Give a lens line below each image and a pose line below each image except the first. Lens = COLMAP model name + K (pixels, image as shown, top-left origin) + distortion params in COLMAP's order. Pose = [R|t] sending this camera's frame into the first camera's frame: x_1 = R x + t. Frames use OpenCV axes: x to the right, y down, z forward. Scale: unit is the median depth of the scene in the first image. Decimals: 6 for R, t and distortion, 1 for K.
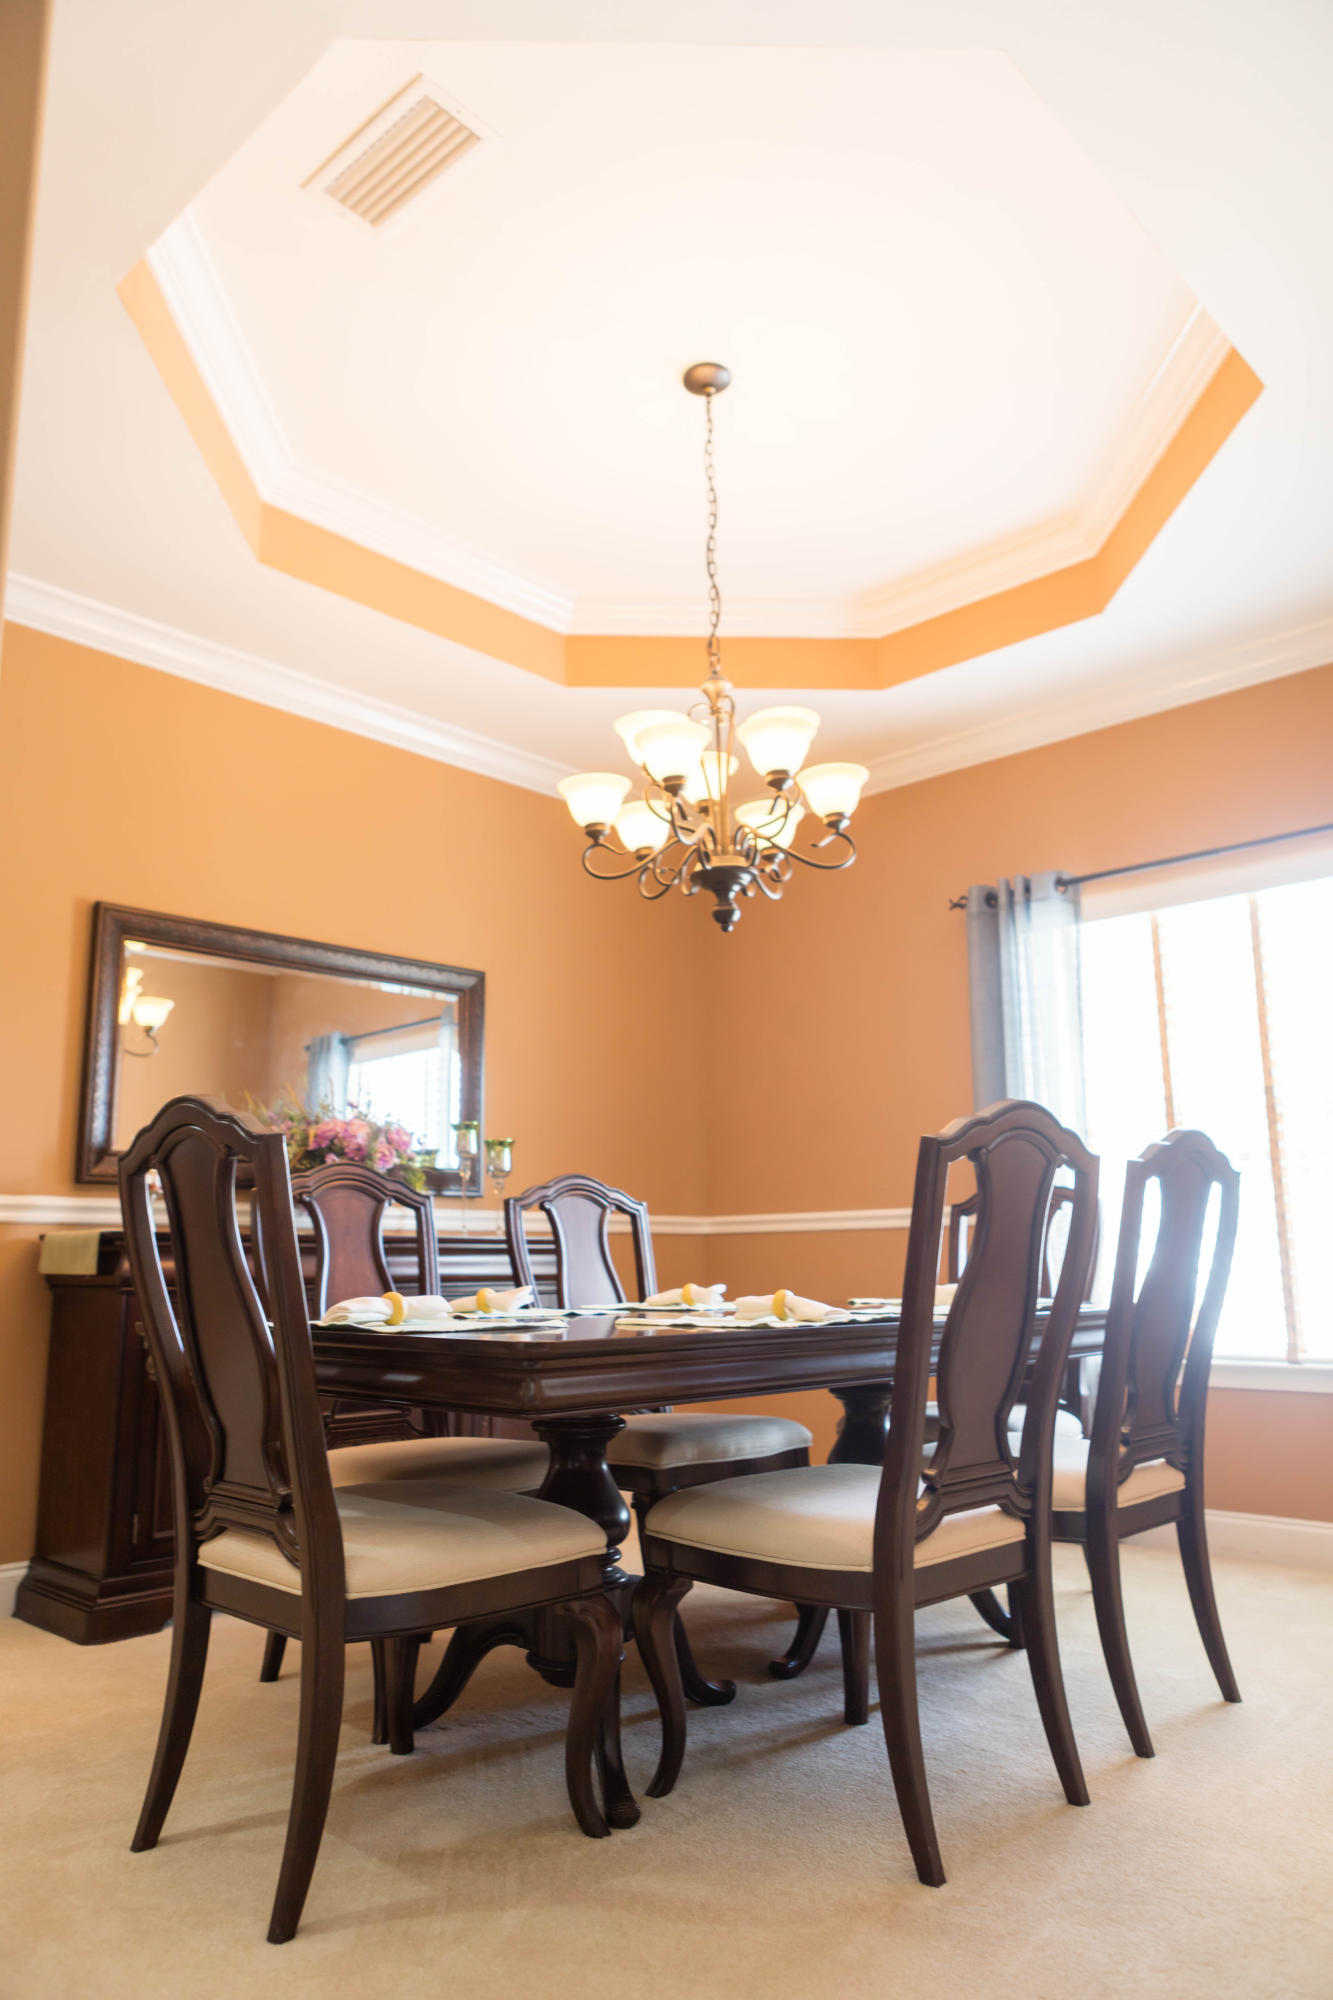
lens RADIAL K [[1346.0, 0, 666.5], [0, 1346.0, 1000.0], [0, 0, 1]] dist [-0.032223, 0.028672]
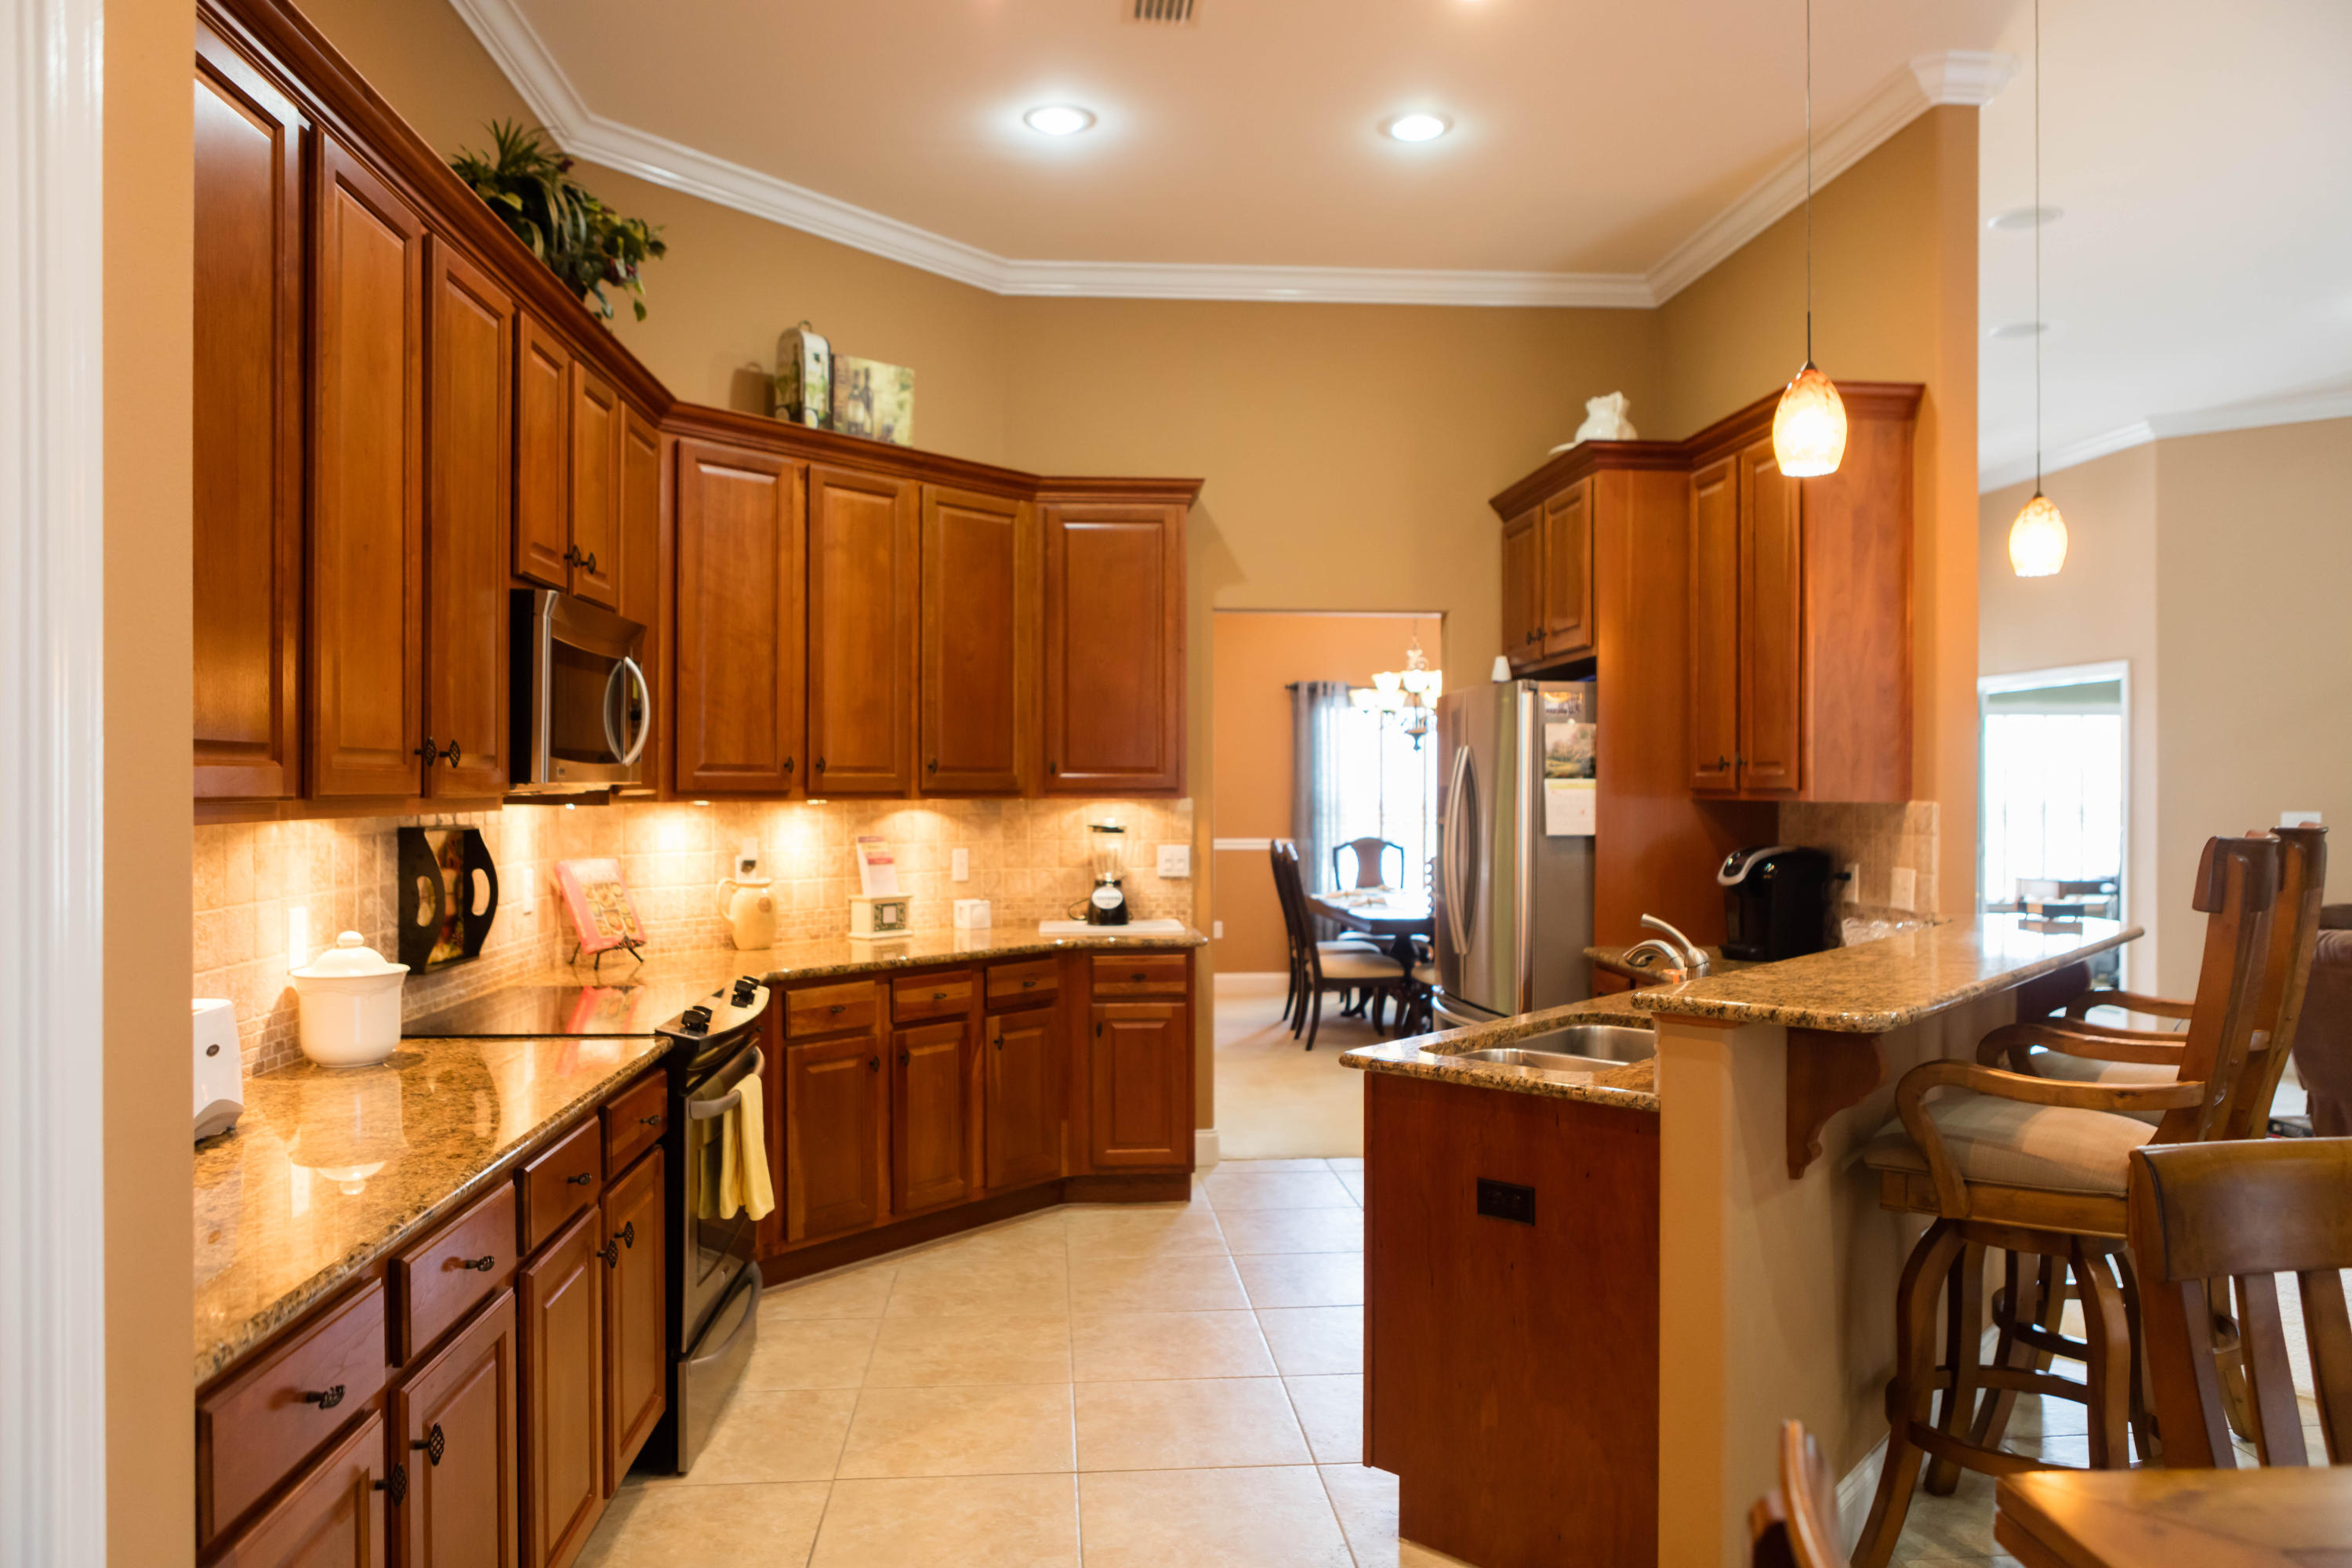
lens RADIAL K [[1582.8, 0, 1176.0], [0, 1582.8, 784.0], [0, 0, 1]] dist [-0.032223, 0.028672]
pose [[0.669723, 0.015476, 0.742450, -2.452509], [-0.154717, 0.980752, 0.119118, -0.283314], [-0.726315, -0.194646, 0.659226, -0.652050]]
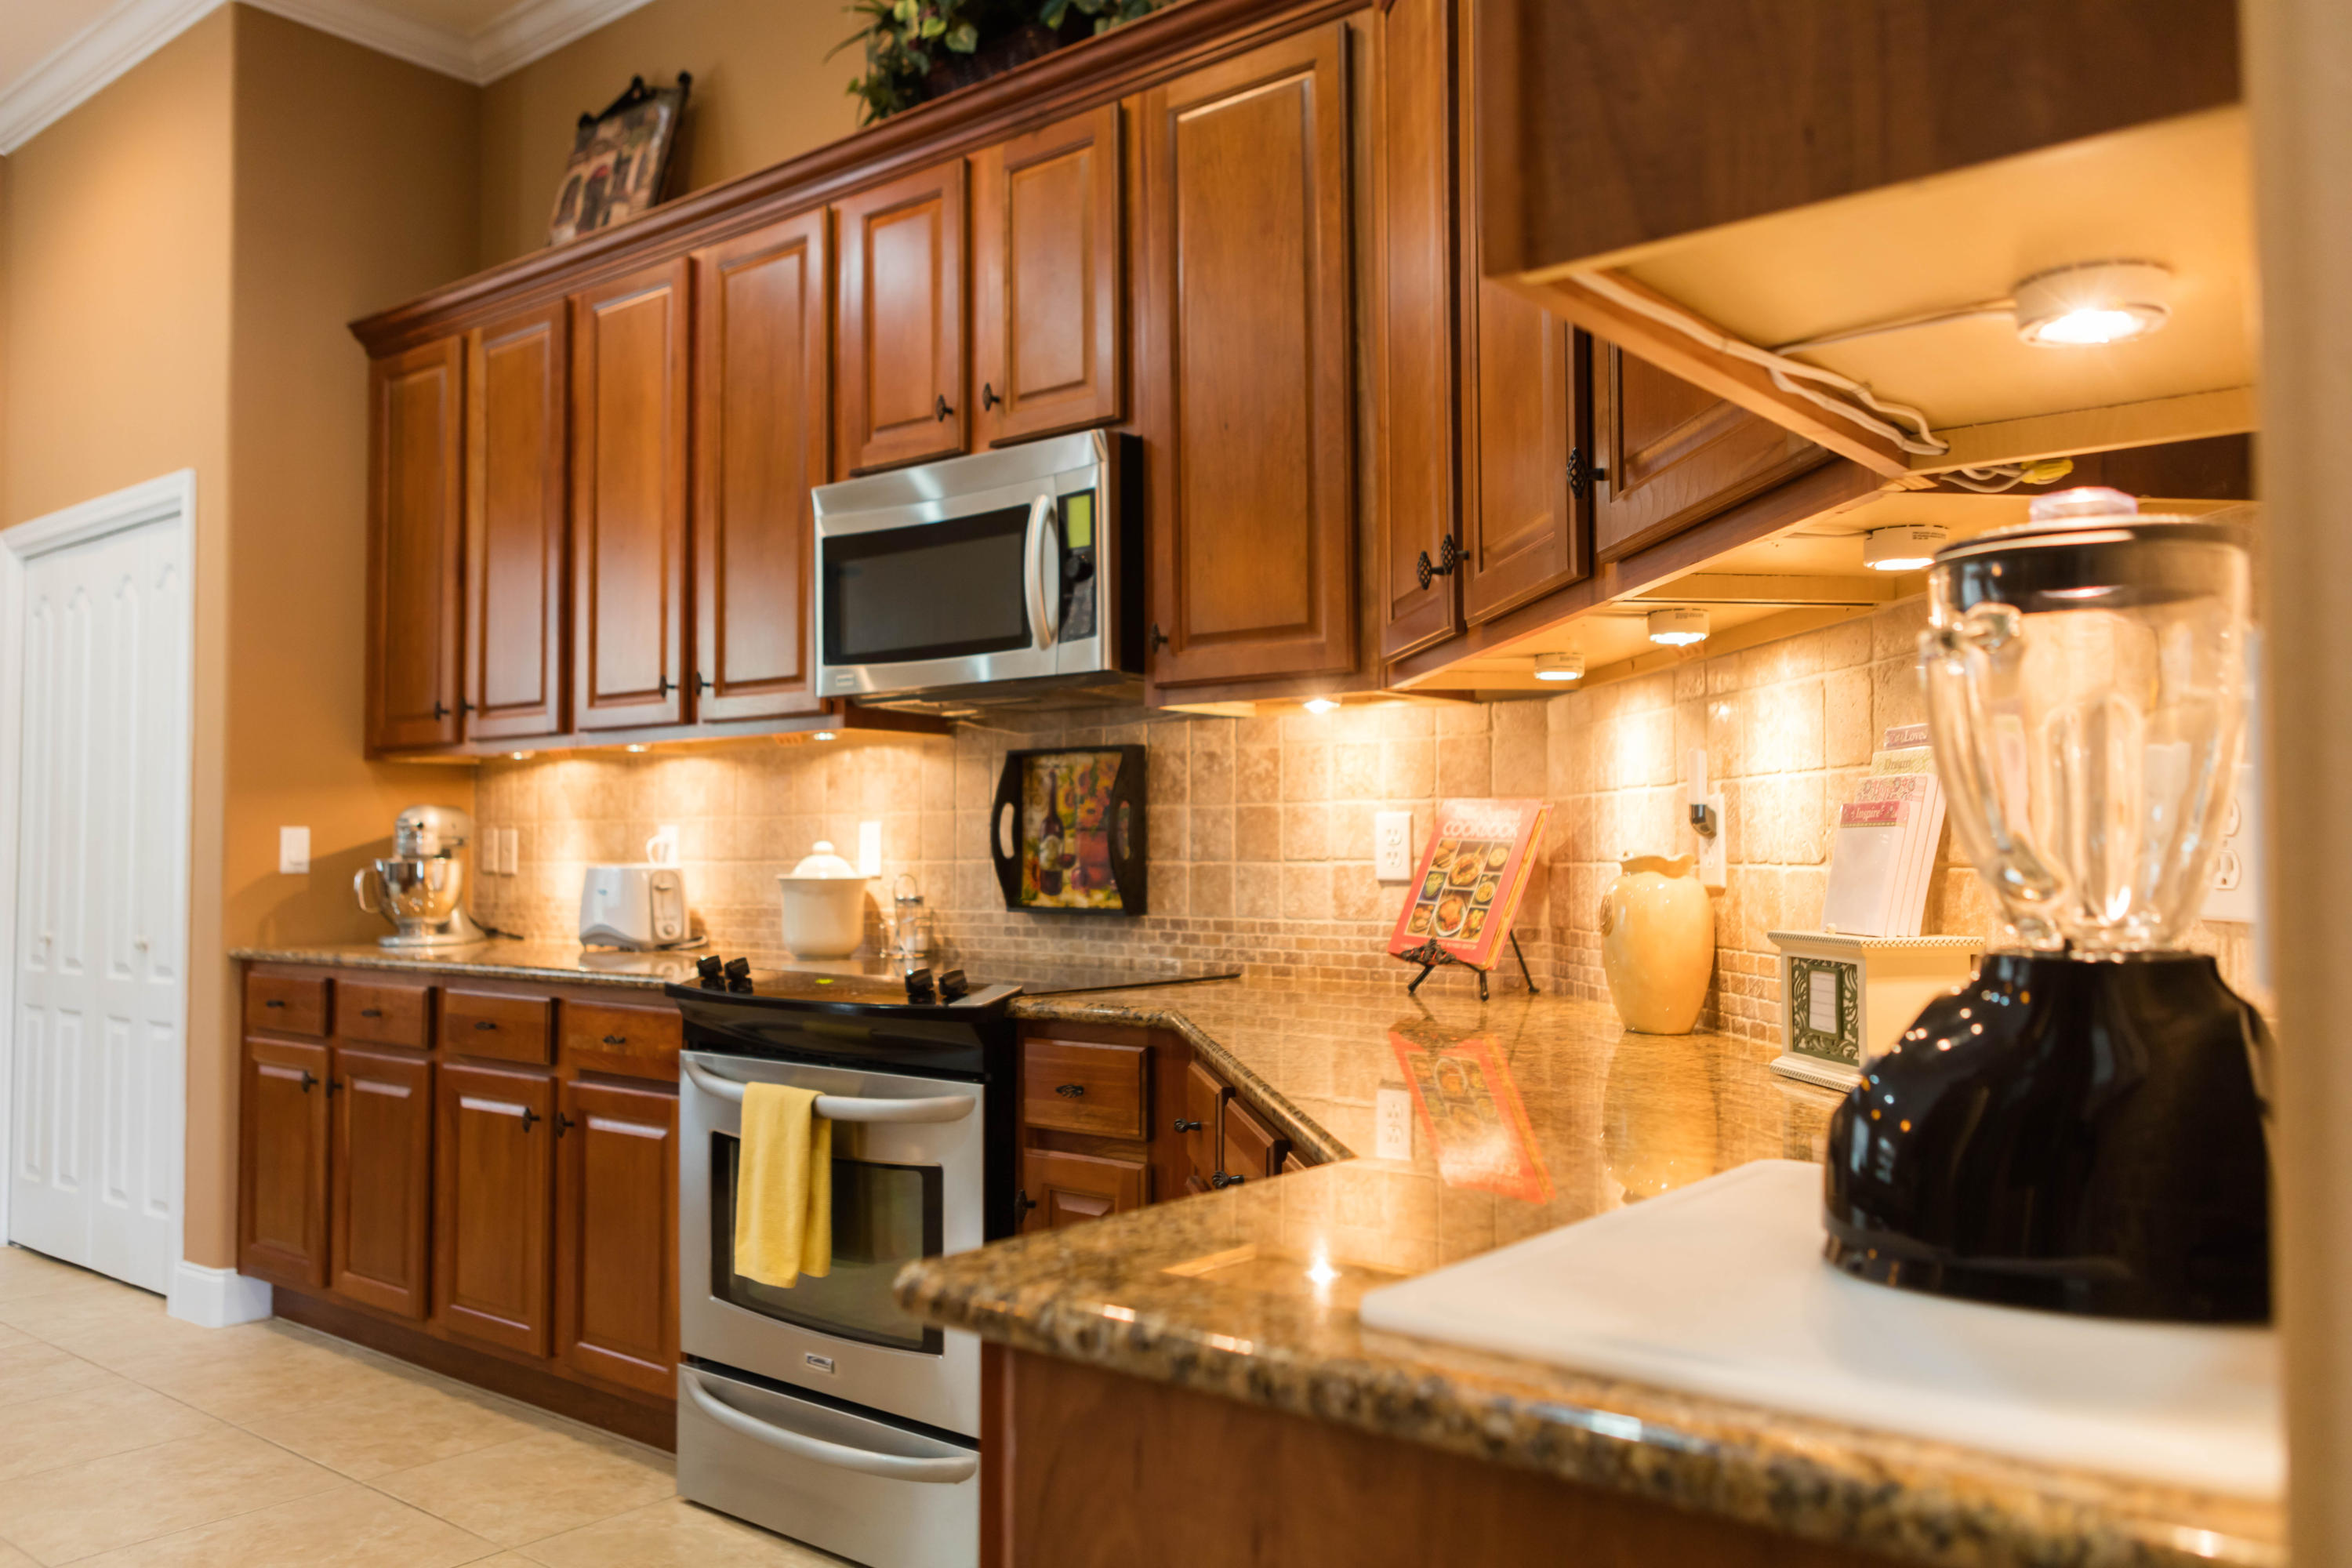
lens RADIAL K [[1781.0, 0, 1176.0], [0, 1781.0, 784.0], [0, 0, 1]] dist [0.005022, -0.006952]
pose [[0.075375, -0.024536, -0.996853, -0.856608], [0.193780, 0.980999, -0.009493, 0.010418], [0.978145, -0.192454, 0.078697, 0.455241]]
